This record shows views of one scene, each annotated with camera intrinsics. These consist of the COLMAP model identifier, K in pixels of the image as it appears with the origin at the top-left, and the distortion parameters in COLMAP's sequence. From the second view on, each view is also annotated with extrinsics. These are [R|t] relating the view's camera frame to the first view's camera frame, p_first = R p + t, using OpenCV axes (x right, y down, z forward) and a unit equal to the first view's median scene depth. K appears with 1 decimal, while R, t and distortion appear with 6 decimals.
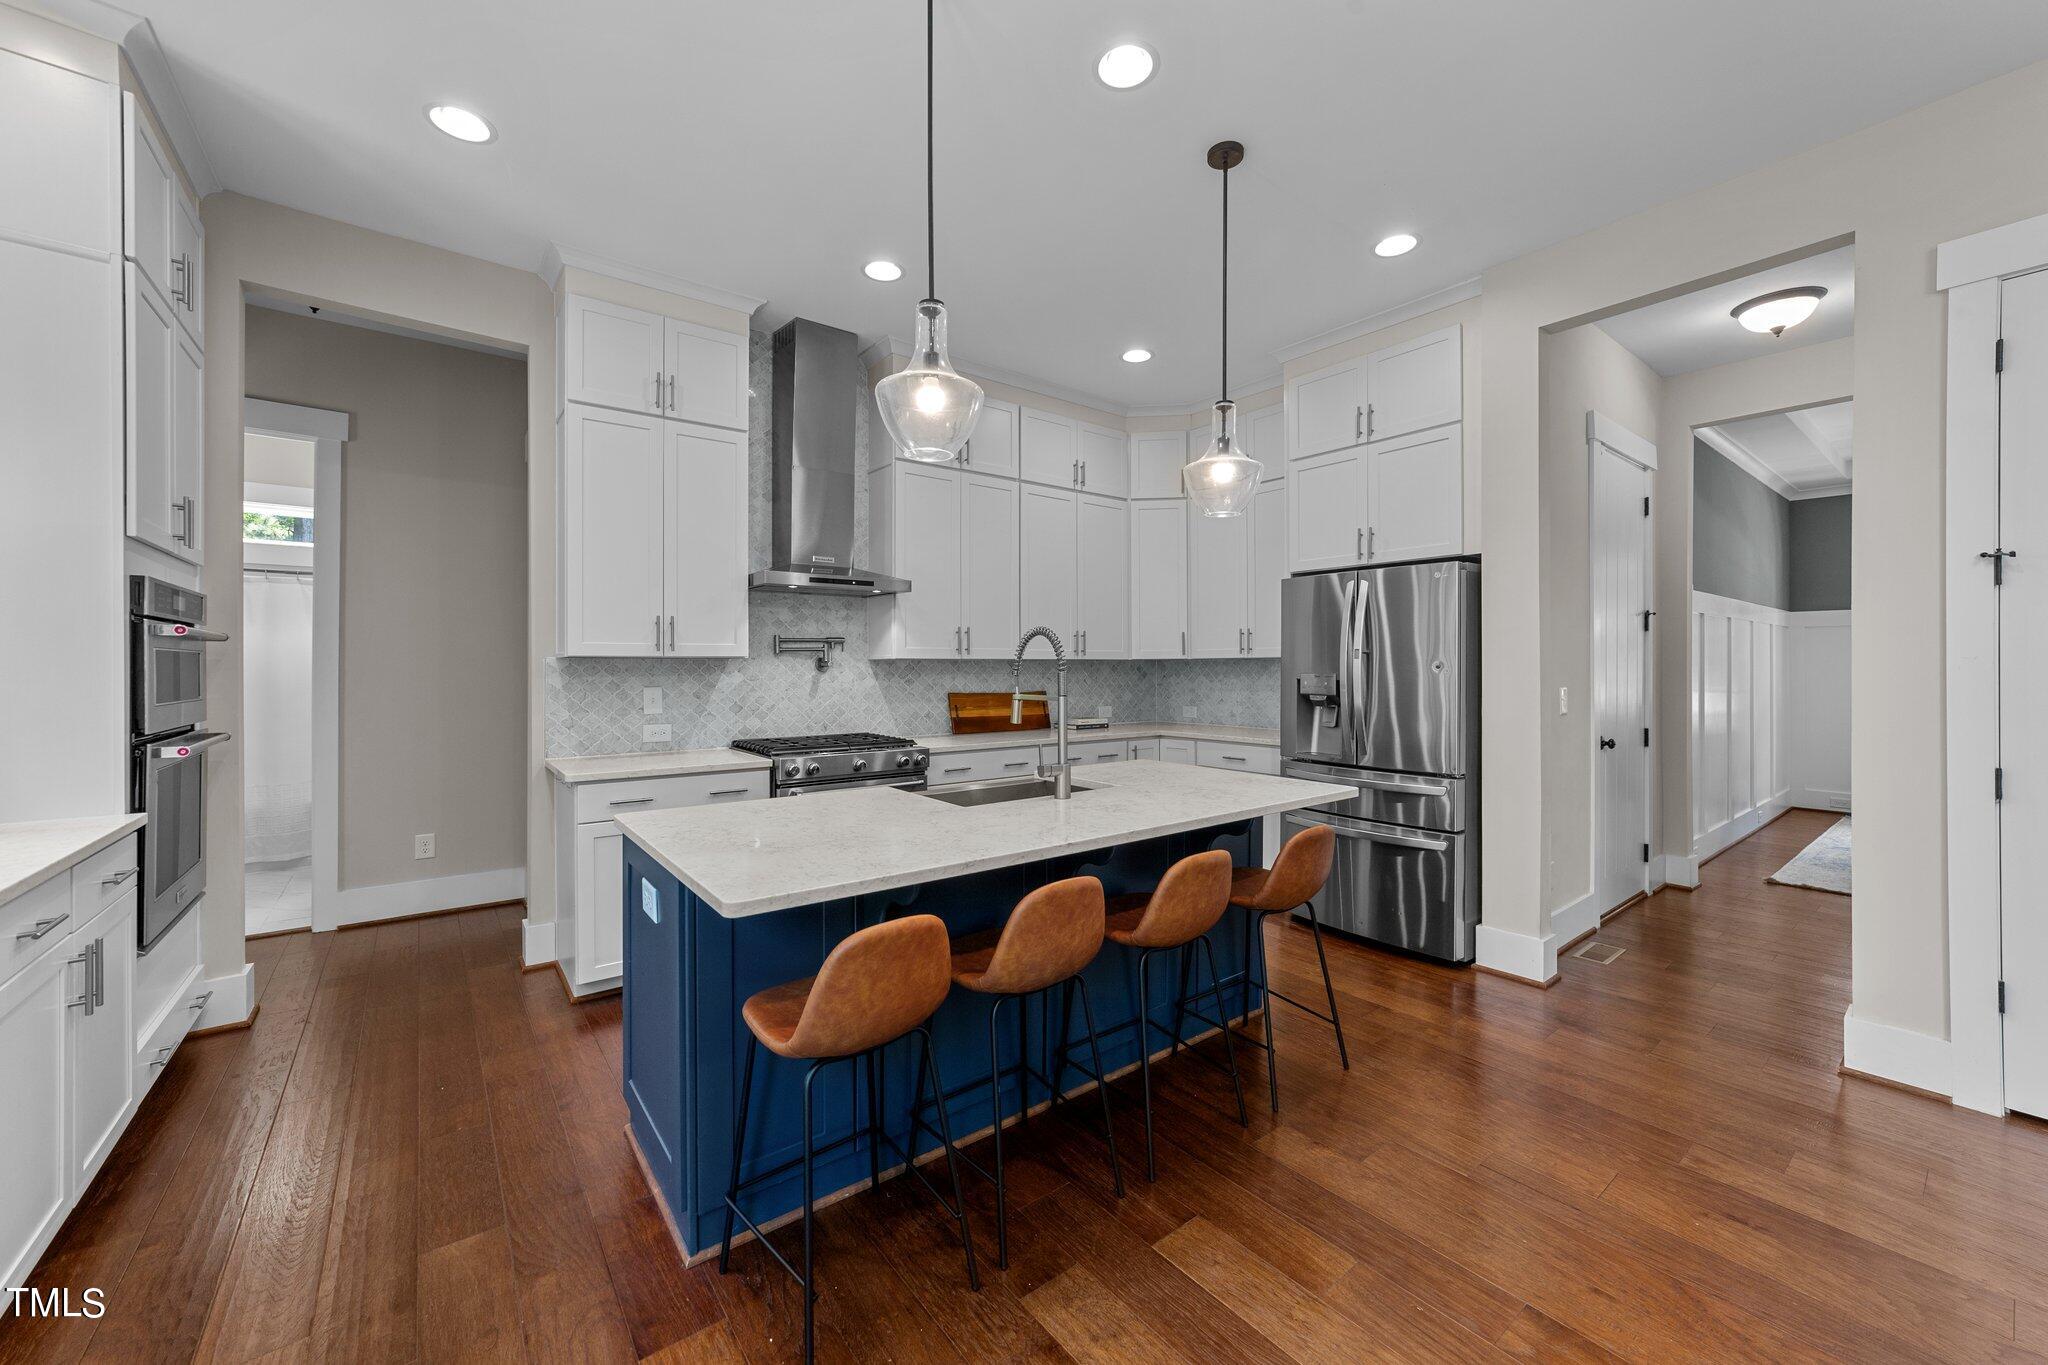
lens RADIAL K [[787.4, 0, 1023.3], [0, 787.4, 666.0], [0, 0, 1]] dist [-0.009604, 0.003573]
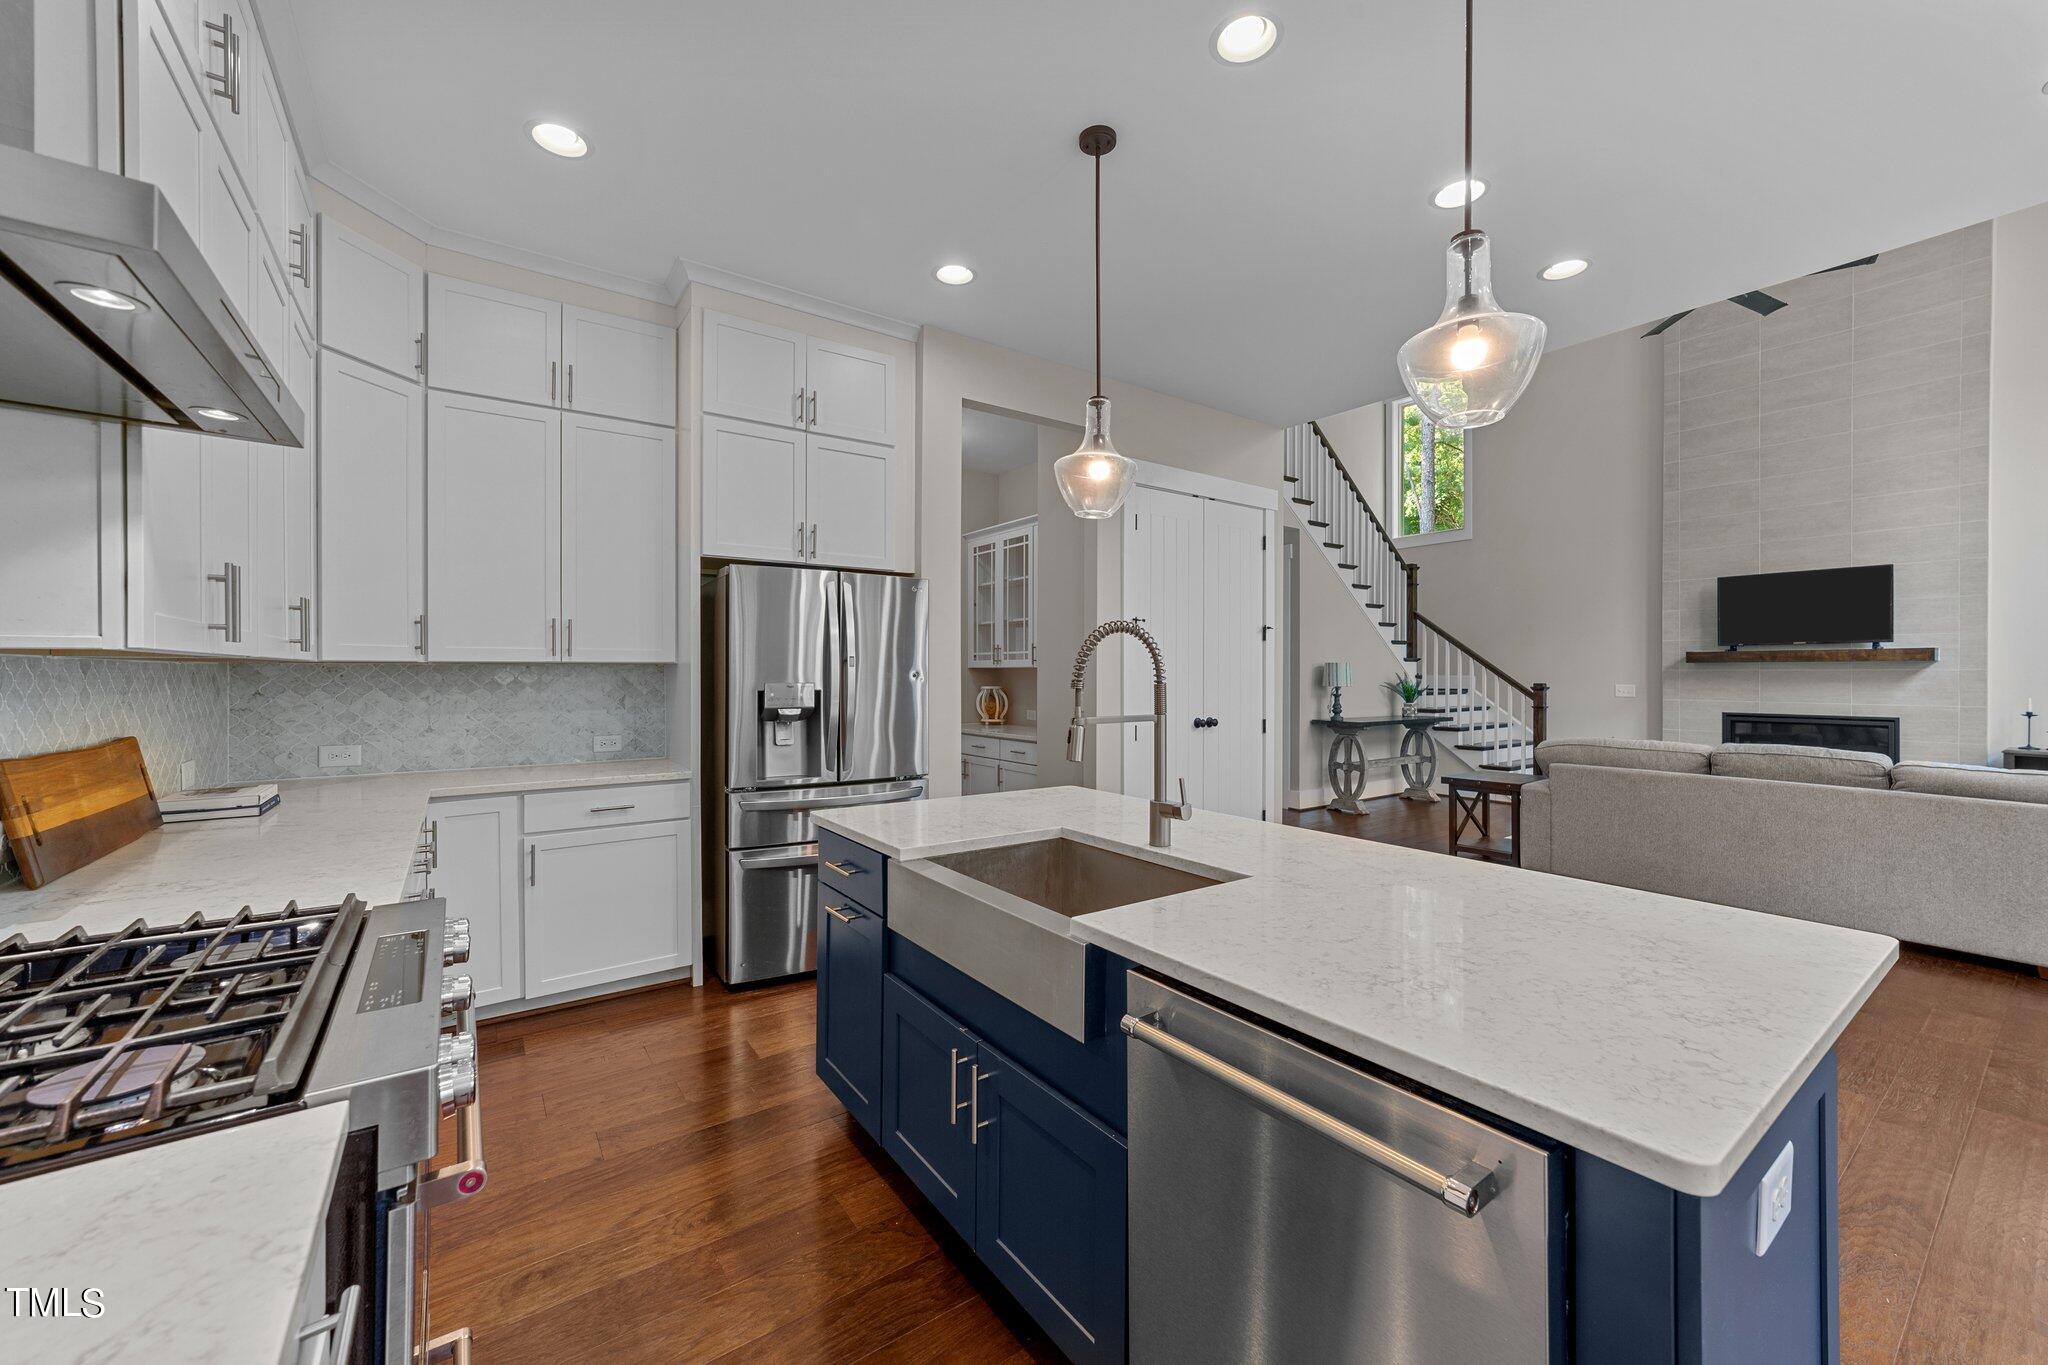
lens RADIAL K [[787.4, 0, 1008.7], [0, 787.4, 673.5], [0, 0, 1]] dist [-0.009604, 0.003573]
pose [[0.035029, 0.000728, 0.999386, -0.434907], [-0.003224, 0.999995, -0.000615, -0.000613], [-0.999381, -0.003200, 0.035031, 0.684070]]
